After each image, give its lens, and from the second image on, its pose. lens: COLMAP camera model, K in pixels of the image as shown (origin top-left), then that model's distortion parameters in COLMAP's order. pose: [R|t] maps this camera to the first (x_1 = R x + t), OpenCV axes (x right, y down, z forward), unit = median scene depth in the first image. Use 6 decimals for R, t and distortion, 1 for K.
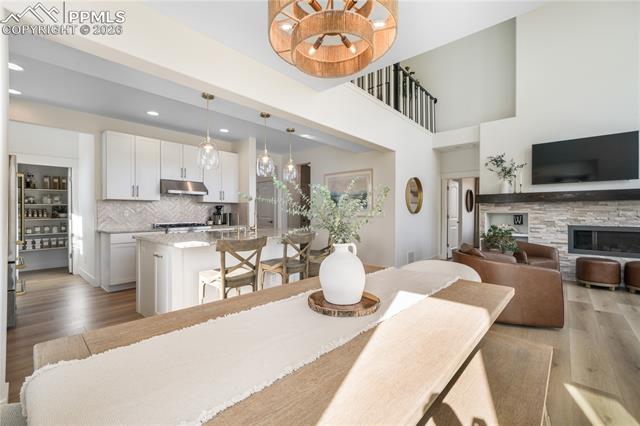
lens RADIAL K [[271.8, 0, 320.0], [0, 271.8, 213.0], [0, 0, 1]] dist [0.003355, 0.000729]
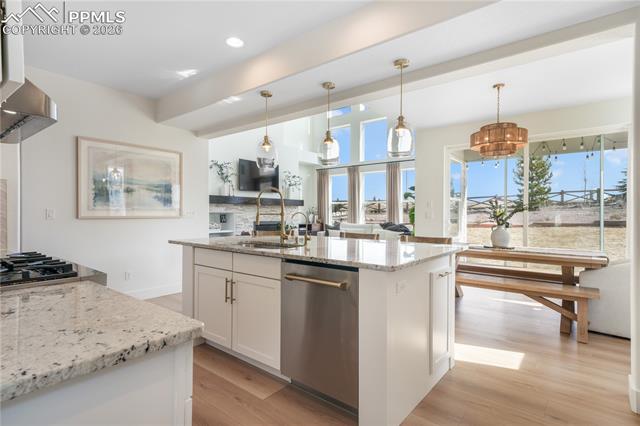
lens RADIAL K [[326.9, 0, 320.0], [0, 326.9, 213.0], [0, 0, 1]] dist [0.000122, 0.000003]
pose [[-0.067085, -0.004066, 0.997739, -0.774590], [-0.004715, 0.999982, 0.003758, -0.006449], [-0.997736, -0.004452, -0.067103, 0.741962]]
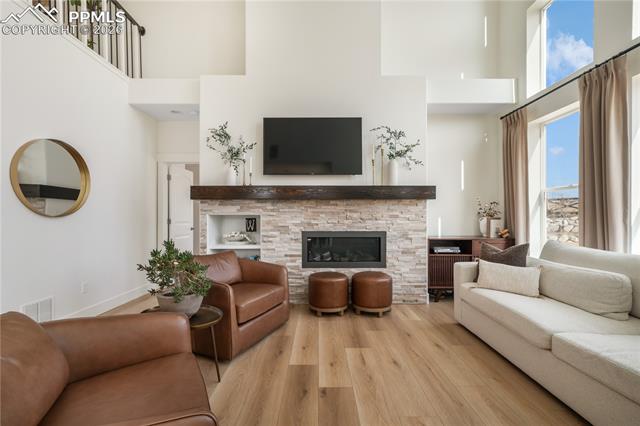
lens RADIAL K [[271.8, 0, 320.0], [0, 271.8, 213.0], [0, 0, 1]] dist [0.003355, 0.000729]
pose [[0.742755, 0.003222, 0.669555, 0.425518], [0.003577, 0.999955, -0.008780, 0.001301], [-0.669553, 0.008917, 0.742711, 0.390674]]
